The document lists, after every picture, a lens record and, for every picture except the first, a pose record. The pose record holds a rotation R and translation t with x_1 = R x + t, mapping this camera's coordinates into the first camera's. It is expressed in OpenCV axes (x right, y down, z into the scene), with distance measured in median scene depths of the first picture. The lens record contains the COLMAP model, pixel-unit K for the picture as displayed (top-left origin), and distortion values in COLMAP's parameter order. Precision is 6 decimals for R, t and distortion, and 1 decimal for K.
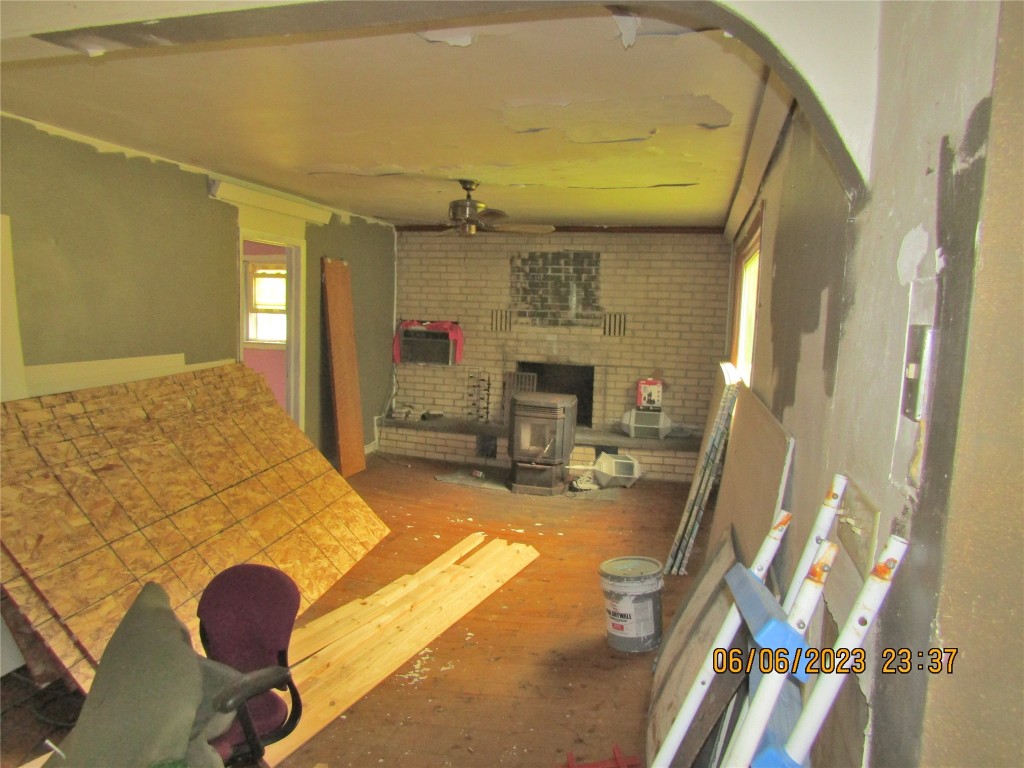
lens RADIAL K [[732.6, 0, 515.3], [0, 732.6, 388.1], [0, 0, 1]] dist [0.007140, -0.004484]
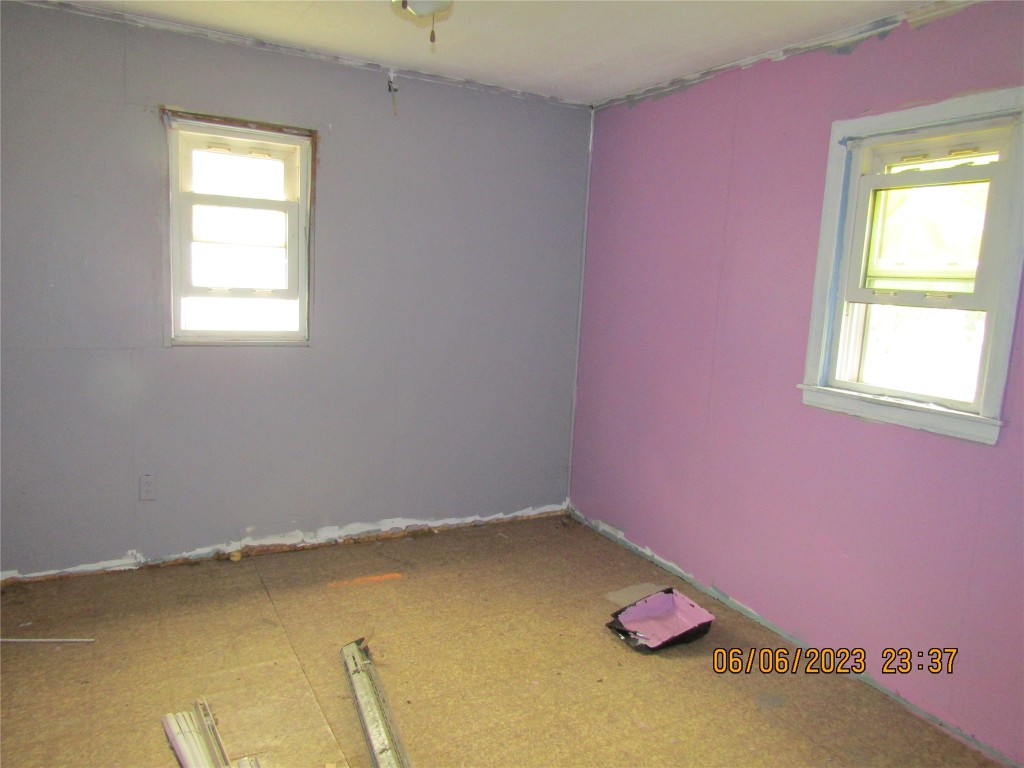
lens RADIAL K [[732.6, 0, 515.3], [0, 732.6, 387.2], [0, 0, 1]] dist [0.007140, -0.004484]
pose [[0.712904, 0.110394, -0.692518, -0.239505], [-0.091401, 0.993735, 0.064319, -0.072705], [0.695279, 0.017443, 0.718528, 0.671178]]
